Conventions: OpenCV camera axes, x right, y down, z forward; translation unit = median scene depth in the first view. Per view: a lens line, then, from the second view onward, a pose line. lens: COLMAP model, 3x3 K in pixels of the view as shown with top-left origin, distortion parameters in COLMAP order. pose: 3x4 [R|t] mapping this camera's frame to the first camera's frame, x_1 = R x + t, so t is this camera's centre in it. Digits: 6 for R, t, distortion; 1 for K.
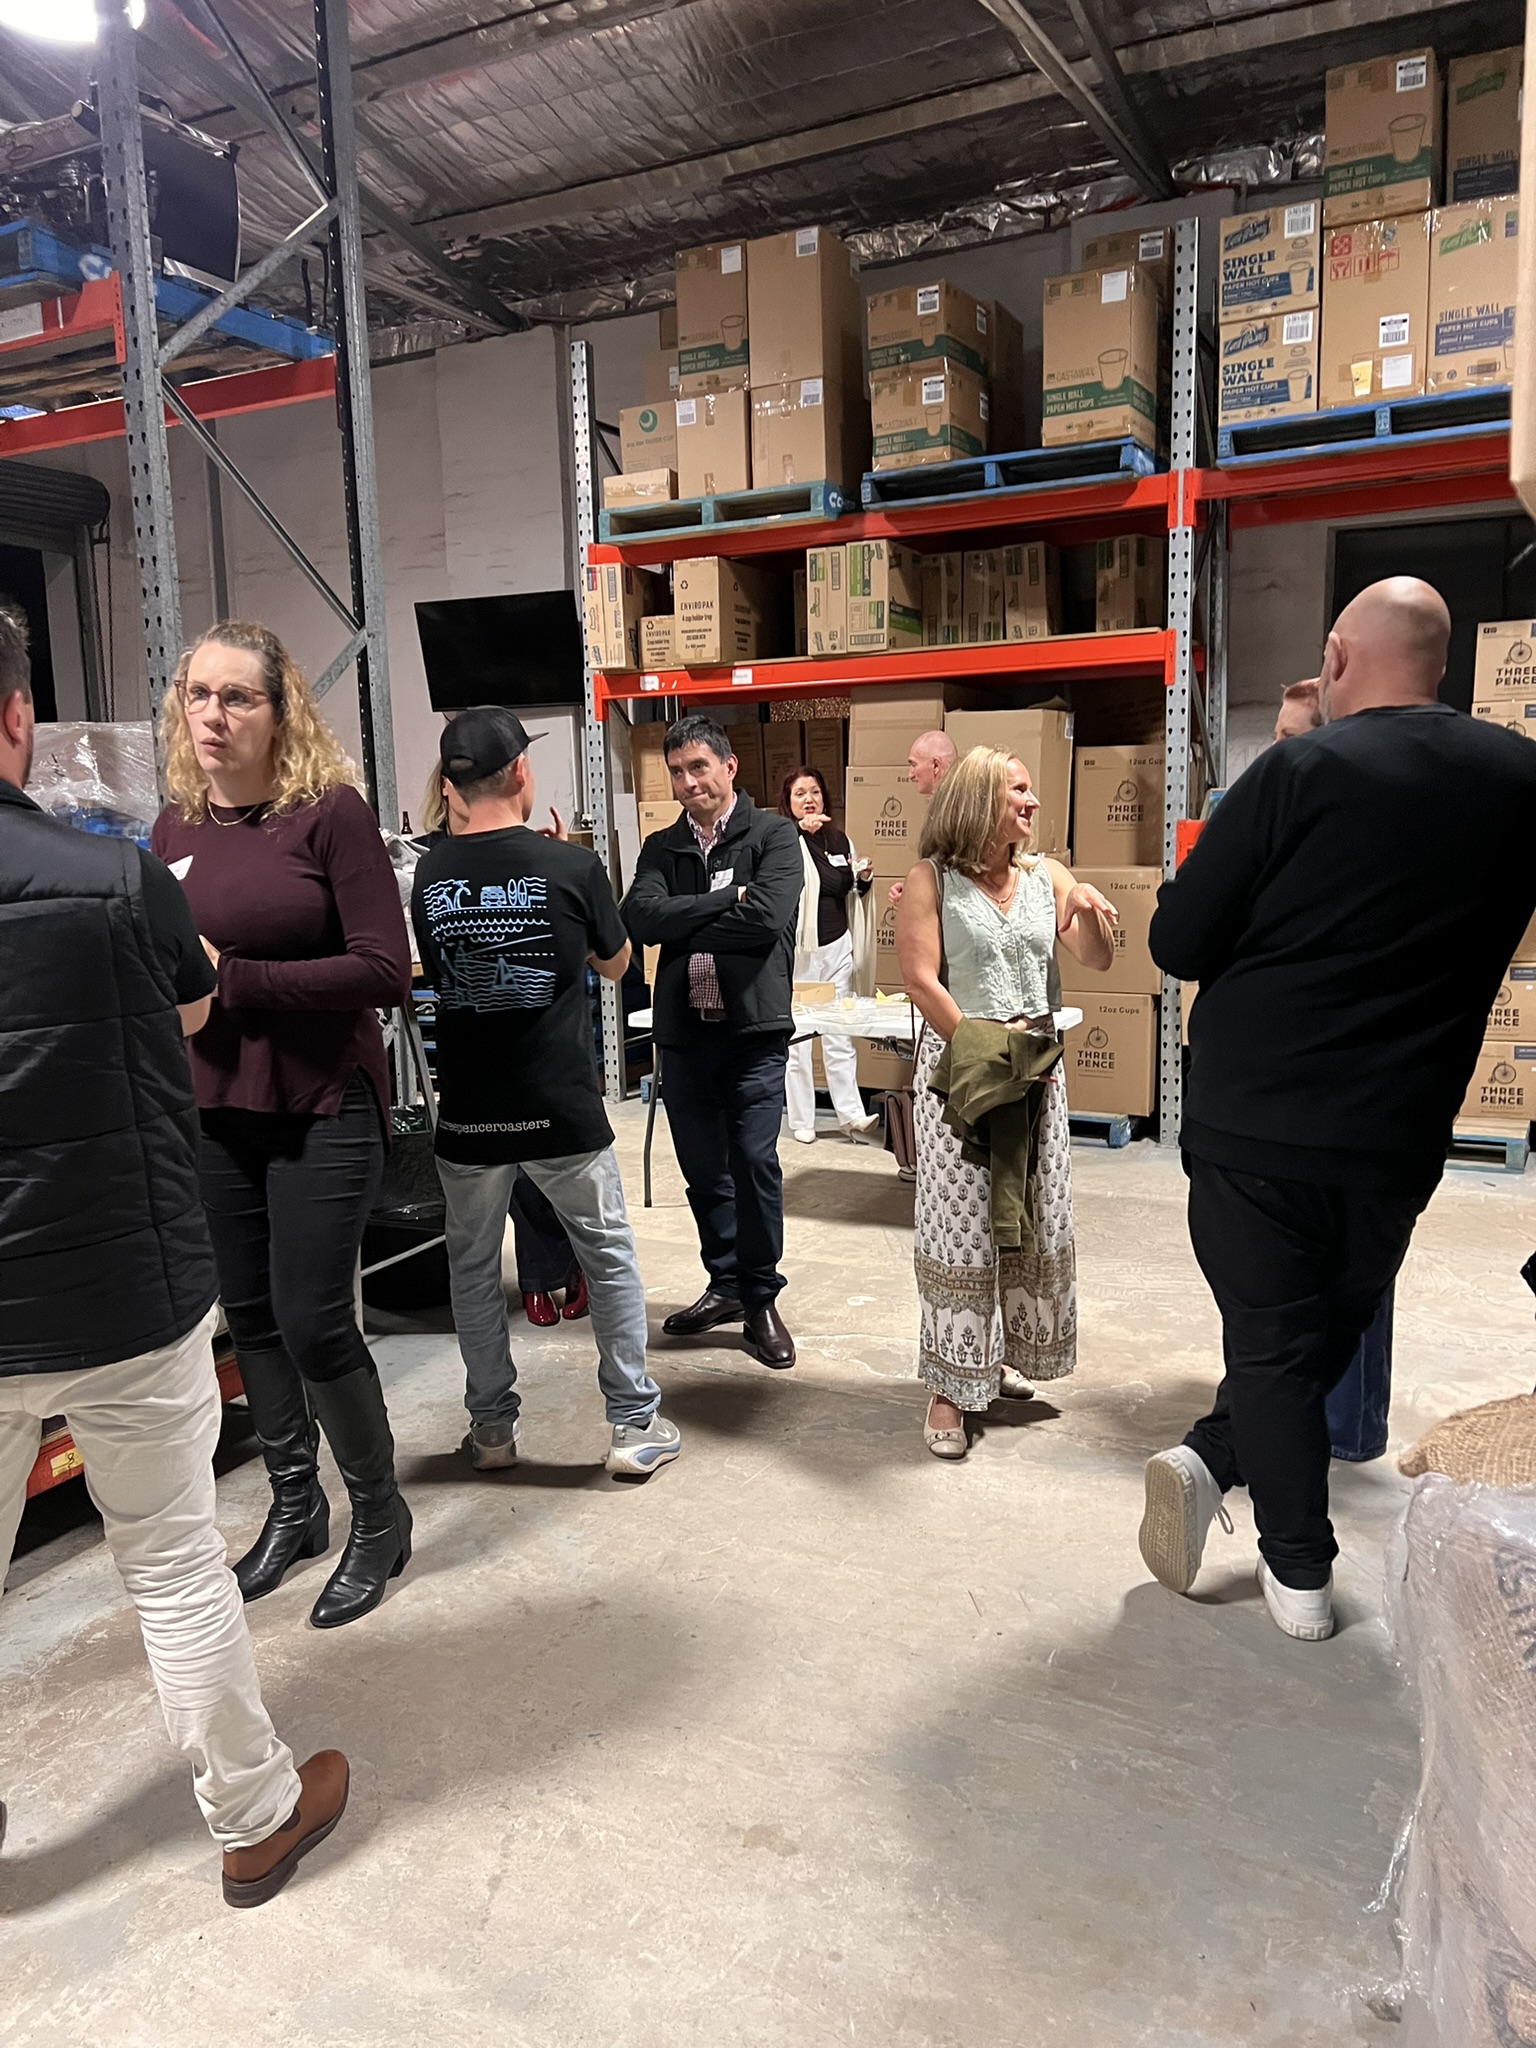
lens RADIAL K [[1535.5, 0, 765.4], [0, 1535.5, 1032.2], [0, 0, 1]] dist [0.060271, -0.069070]
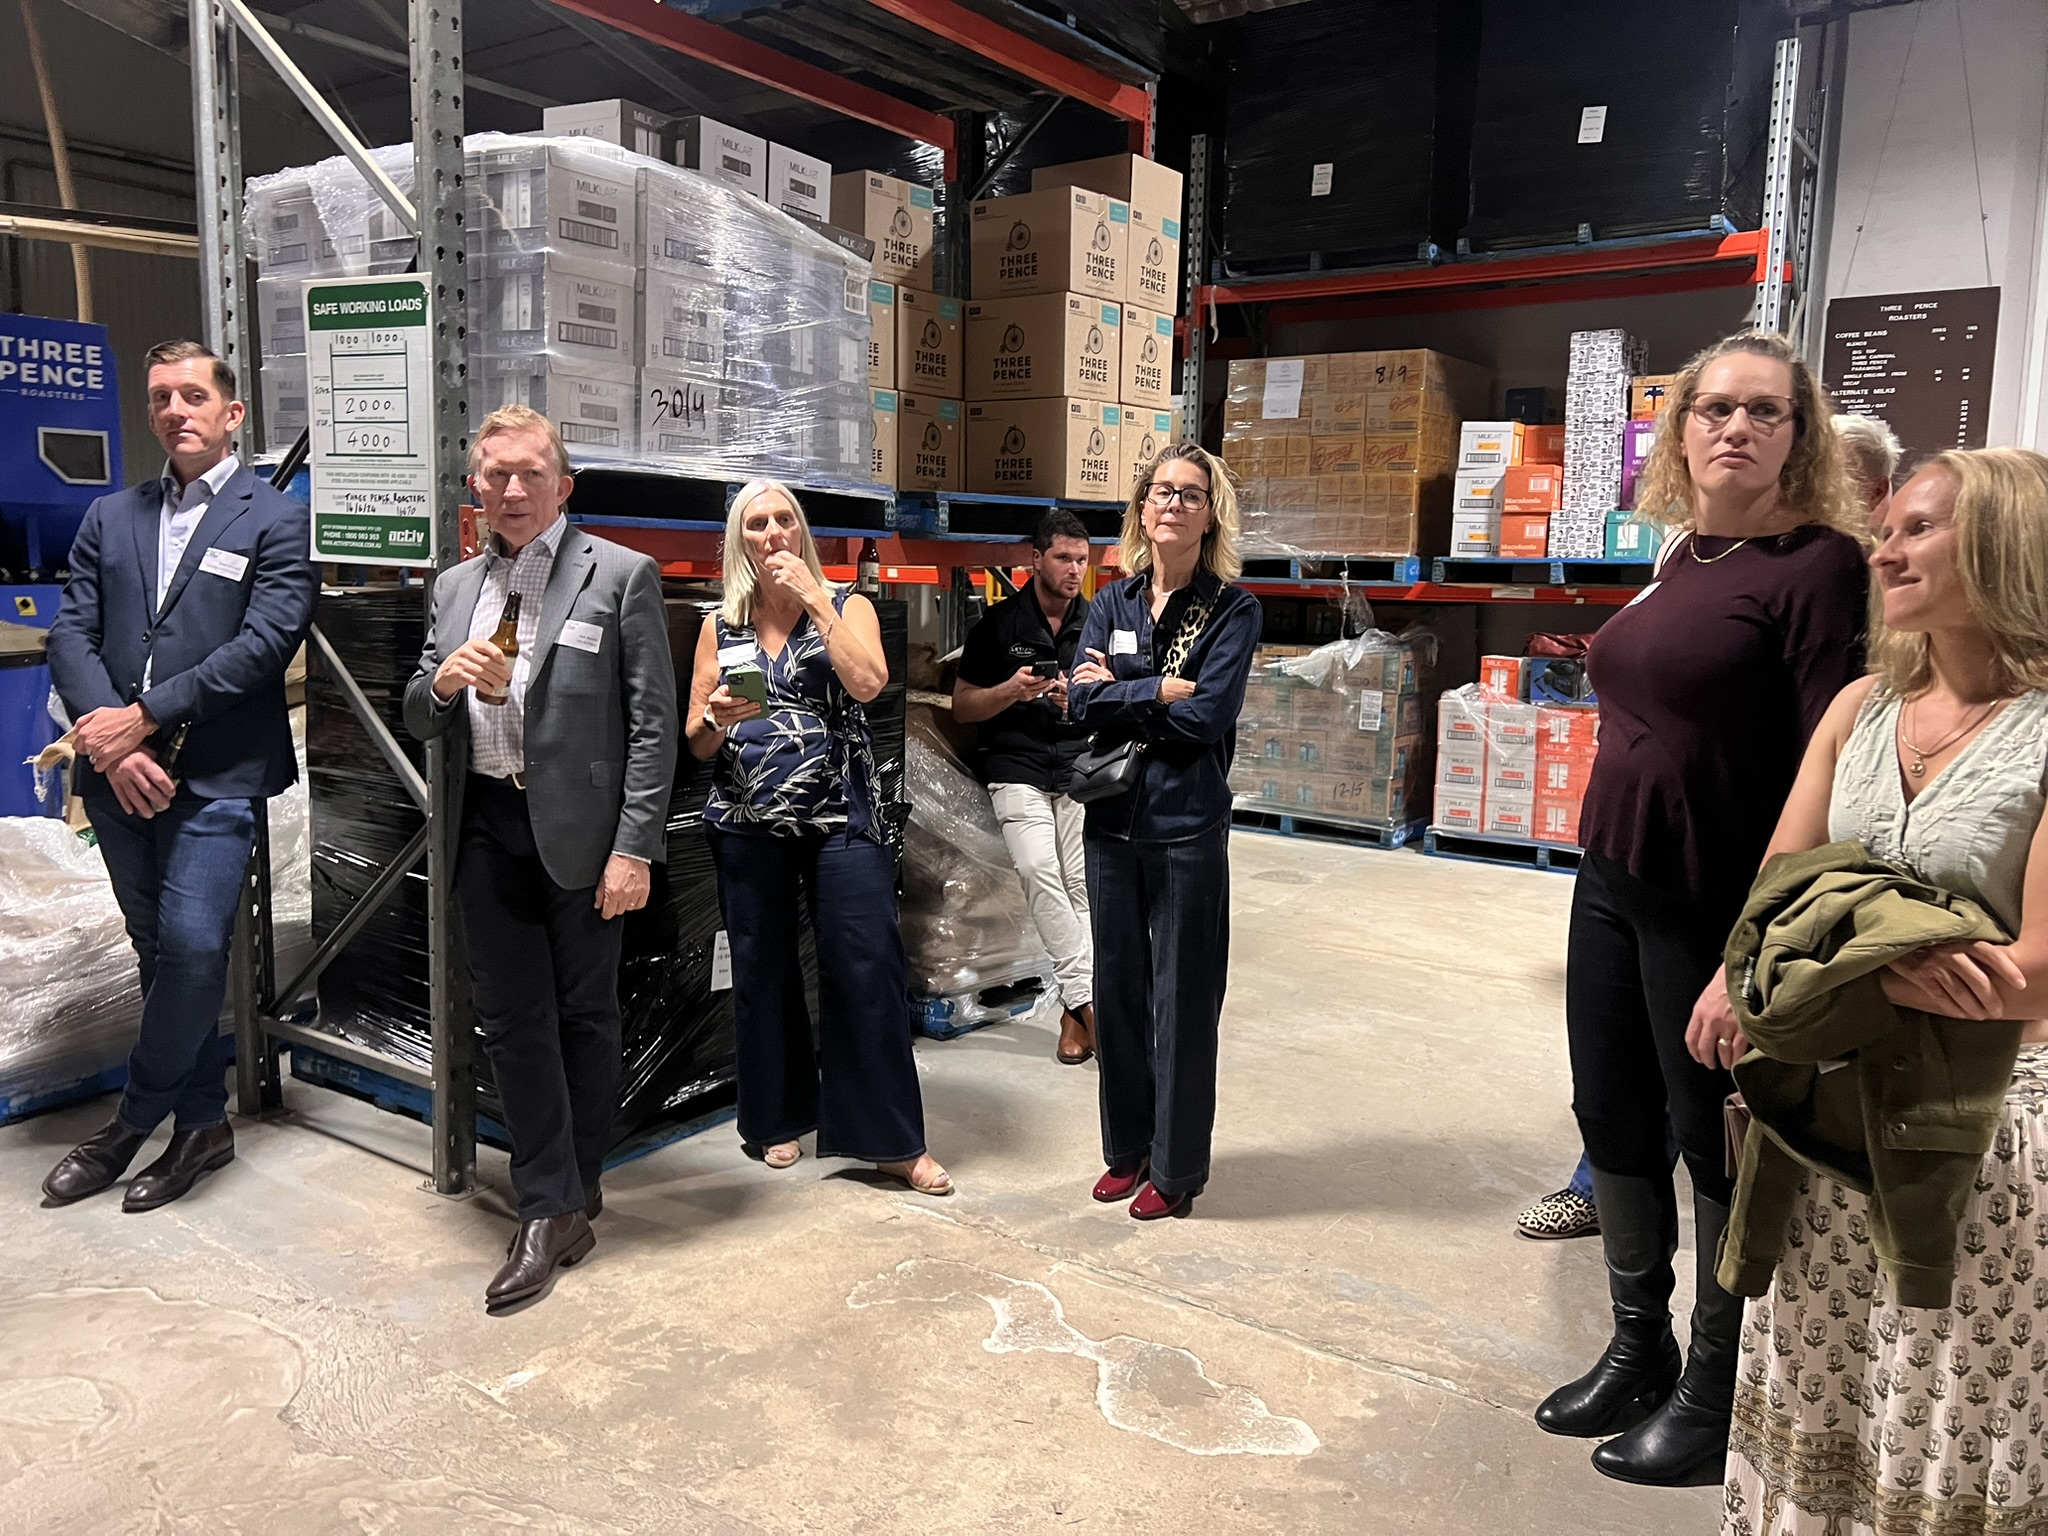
lens RADIAL K [[1535.5, 0, 1041.8], [0, 1535.5, 759.1], [0, 0, 1]] dist [0.060271, -0.069070]
pose [[-0.992256, -0.014721, 0.123334, 0.052276], [0.020227, 0.960548, 0.277378, -0.230448], [-0.122551, 0.277724, -0.952812, 1.523477]]
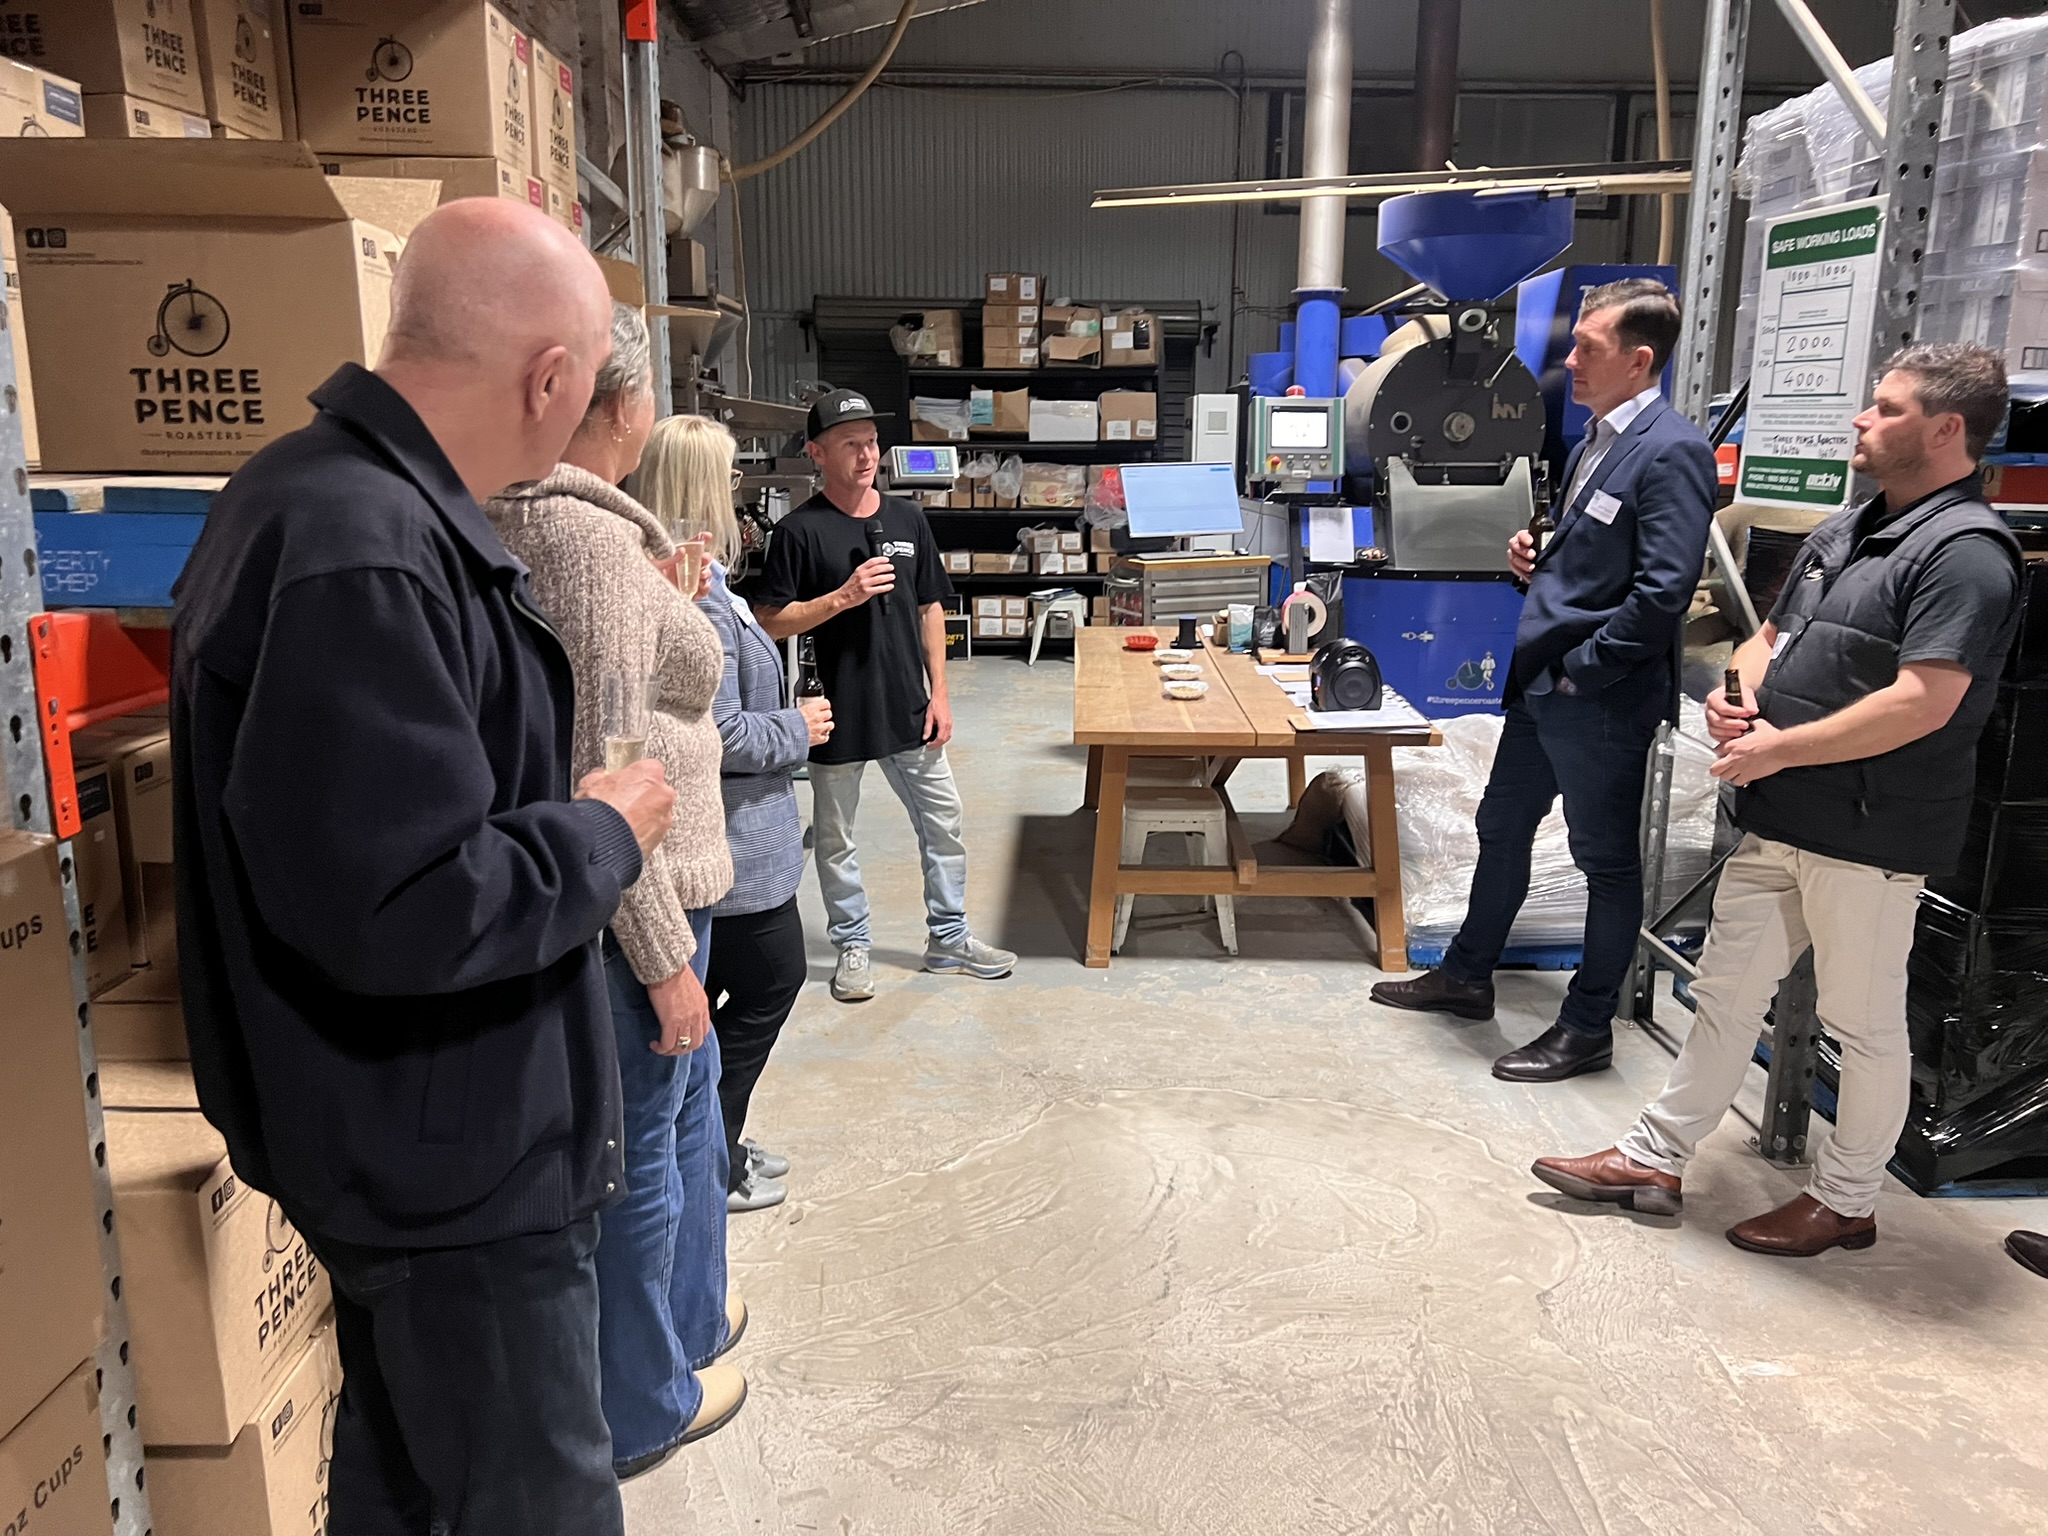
lens RADIAL K [[1535.5, 0, 1041.3], [0, 1535.5, 746.9], [0, 0, 1]] dist [0.060271, -0.069070]
pose [[-0.479771, -0.153904, 0.863790, -0.016929], [0.133410, 0.960252, 0.245191, -0.238256], [-0.867191, 0.232874, -0.440169, 1.473265]]
